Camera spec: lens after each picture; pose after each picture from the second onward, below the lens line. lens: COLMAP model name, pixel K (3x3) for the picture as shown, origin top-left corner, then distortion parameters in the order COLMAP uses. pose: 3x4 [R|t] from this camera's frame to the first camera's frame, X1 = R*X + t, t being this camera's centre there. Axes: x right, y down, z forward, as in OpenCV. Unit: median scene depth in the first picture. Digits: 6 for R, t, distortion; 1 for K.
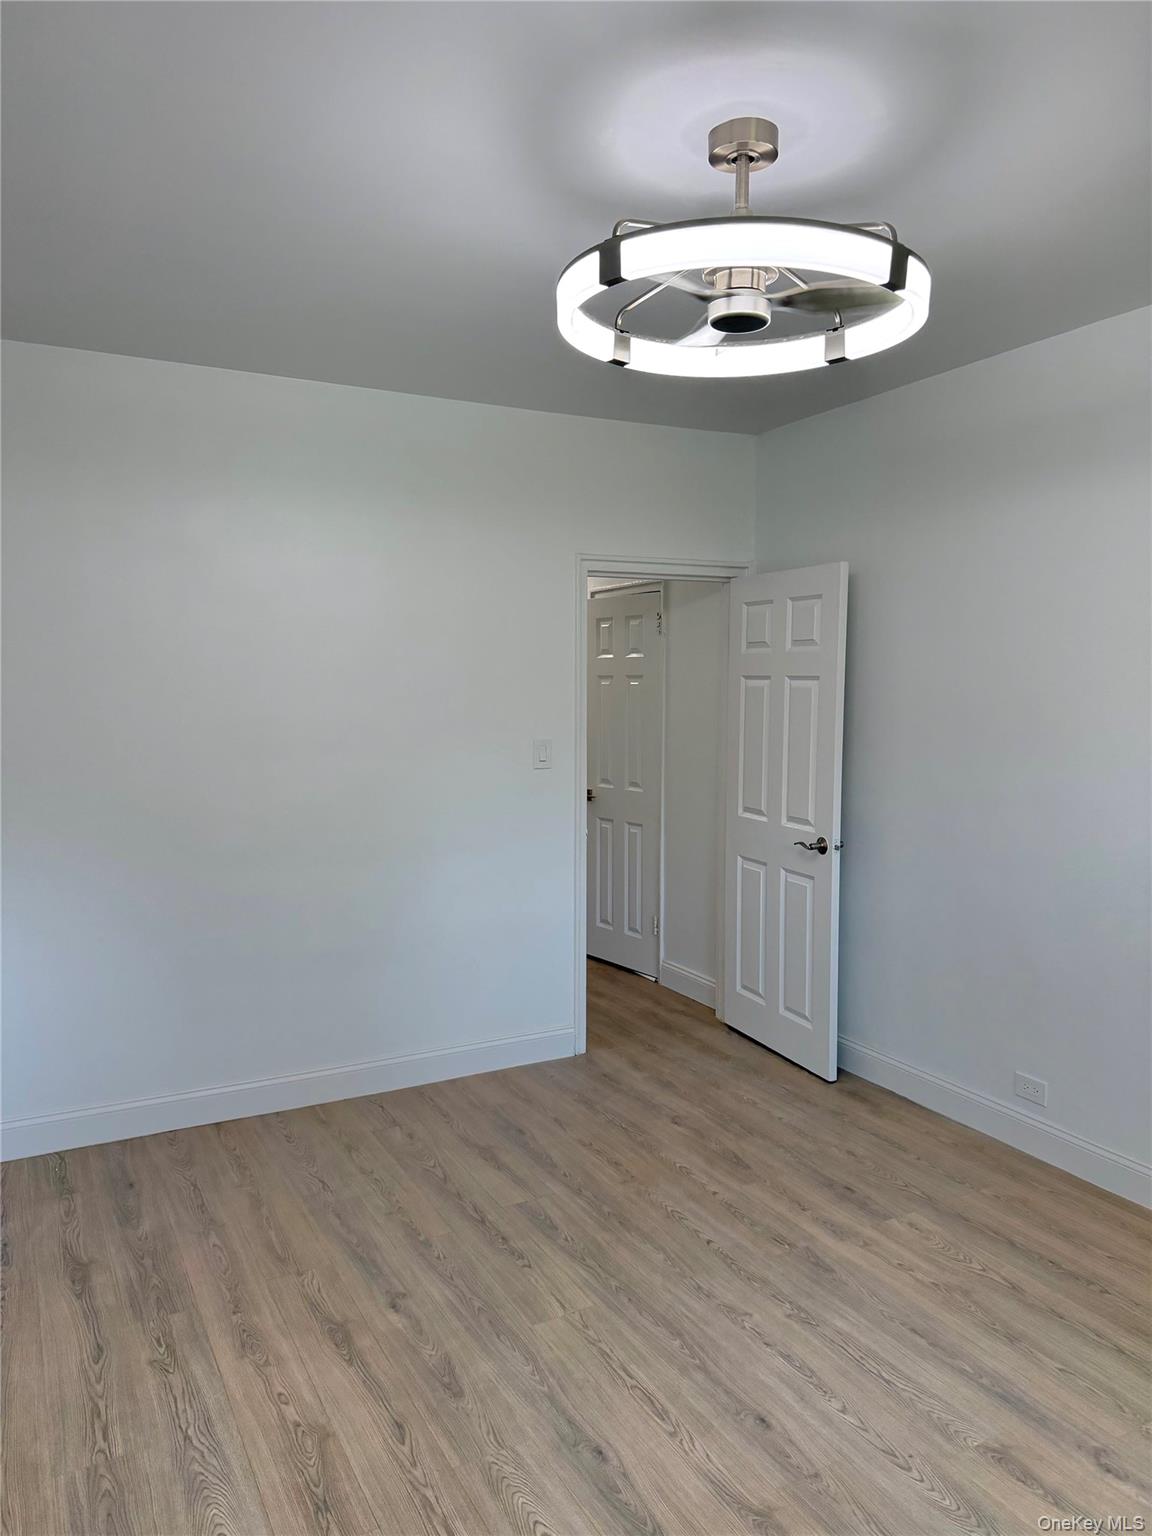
lens RADIAL K [[1070.8, 0, 581.2], [0, 1070.8, 771.6], [0, 0, 1]] dist [0.065294, -0.078001]
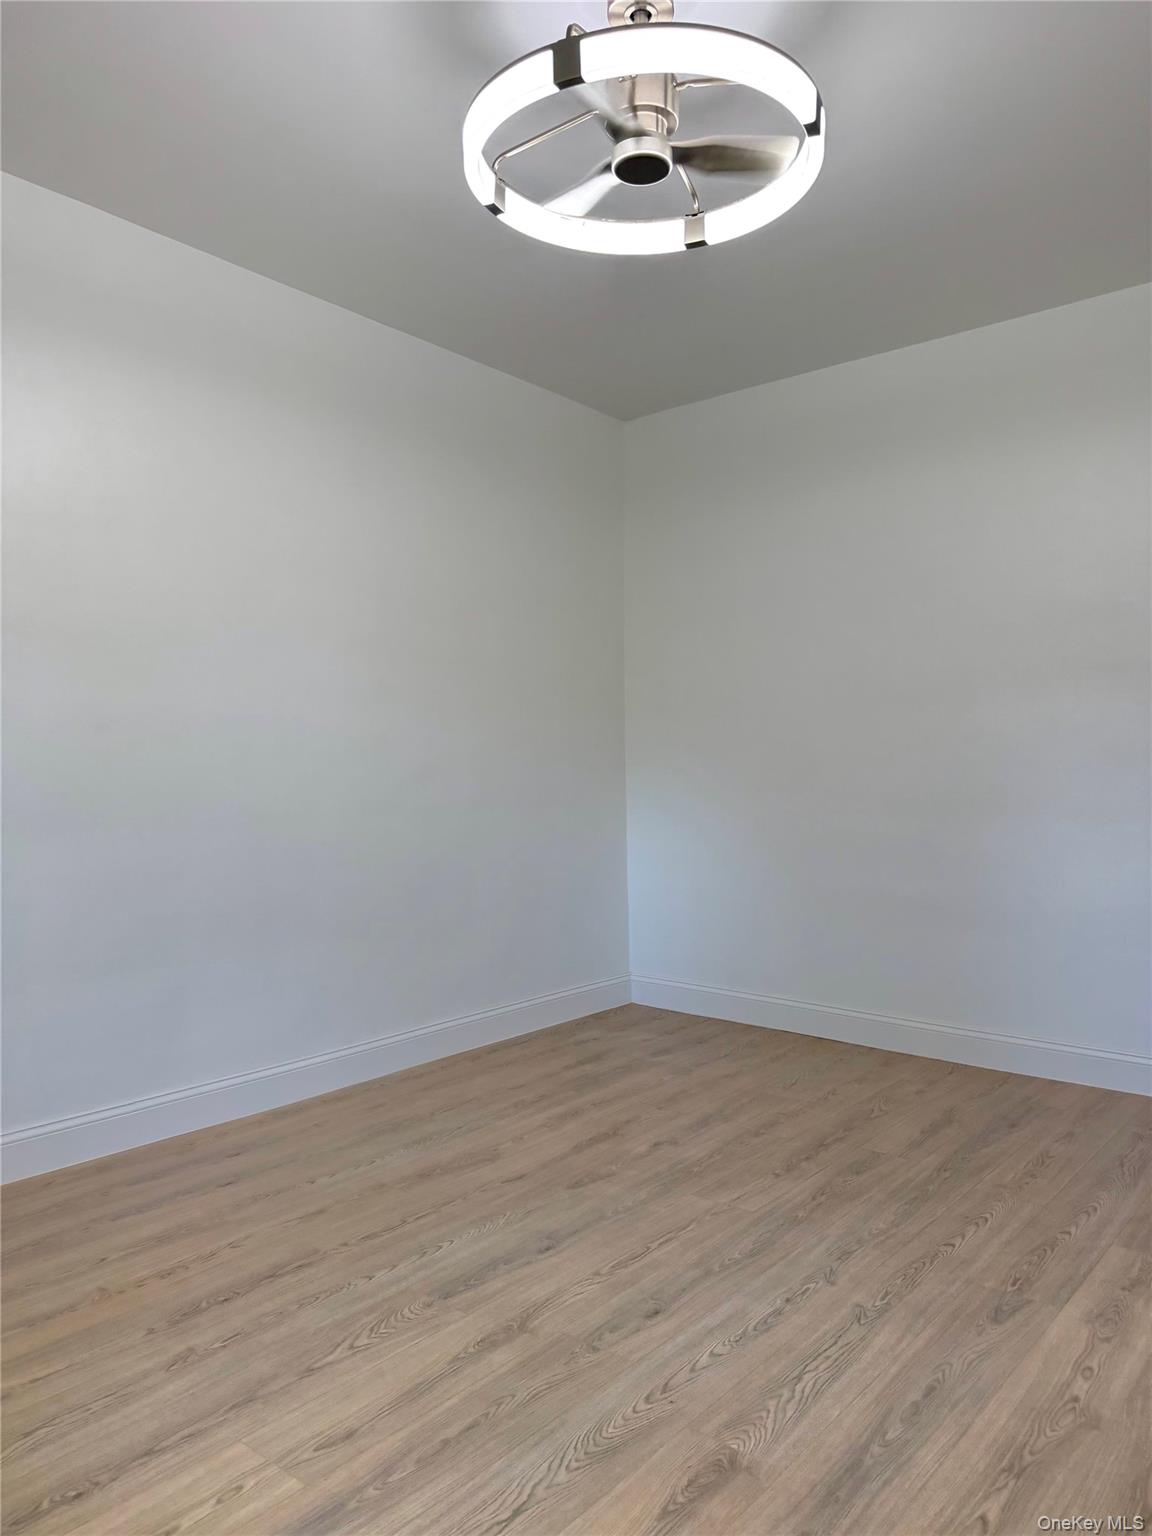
lens RADIAL K [[1082.7, 0, 571.2], [0, 1082.7, 766.3], [0, 0, 1]] dist [0.001819, -0.003210]
pose [[0.380159, 0.000093, -0.924921, 0.802030], [-0.077504, 0.996486, -0.031755, 0.146623], [0.921668, 0.083757, 0.378831, 0.456345]]
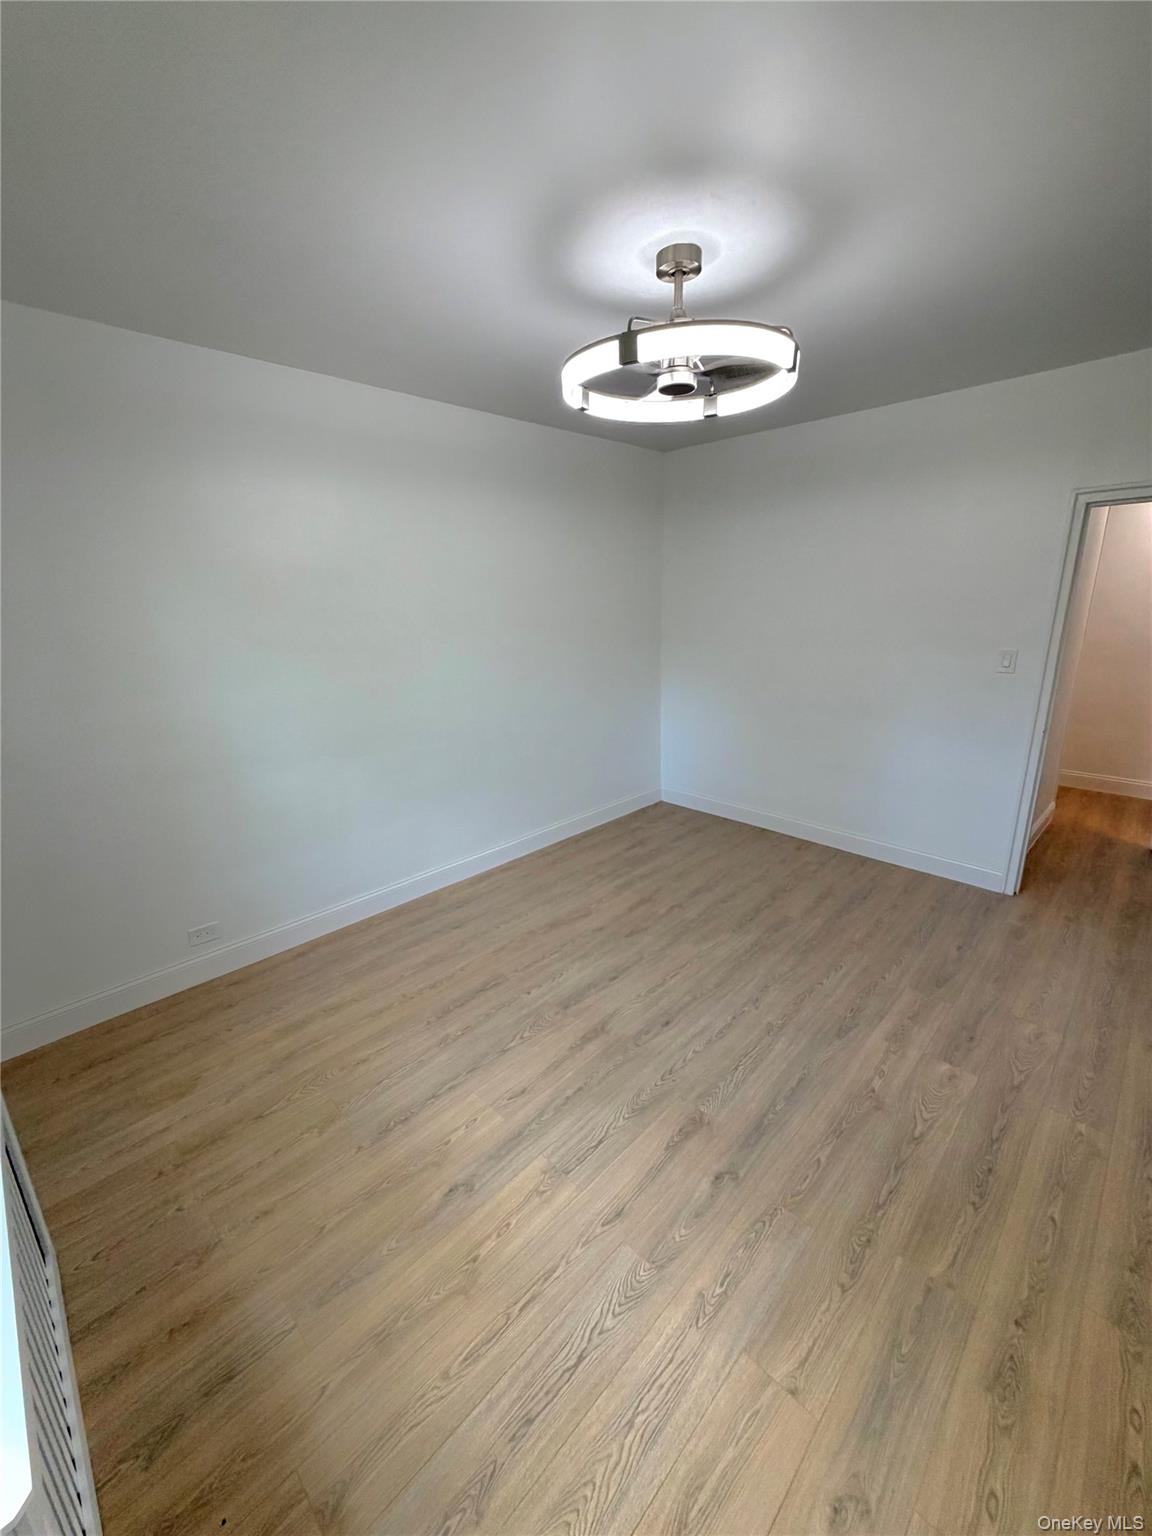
lens RADIAL K [[609.2, 0, 573.7], [0, 609.2, 765.2], [0, 0, 1]] dist [0.000397, -0.000193]
pose [[0.295548, 0.247799, -0.922630, 0.798556], [-0.063416, 0.968732, 0.239867, -0.056229], [0.953221, -0.012382, 0.302022, 0.442584]]
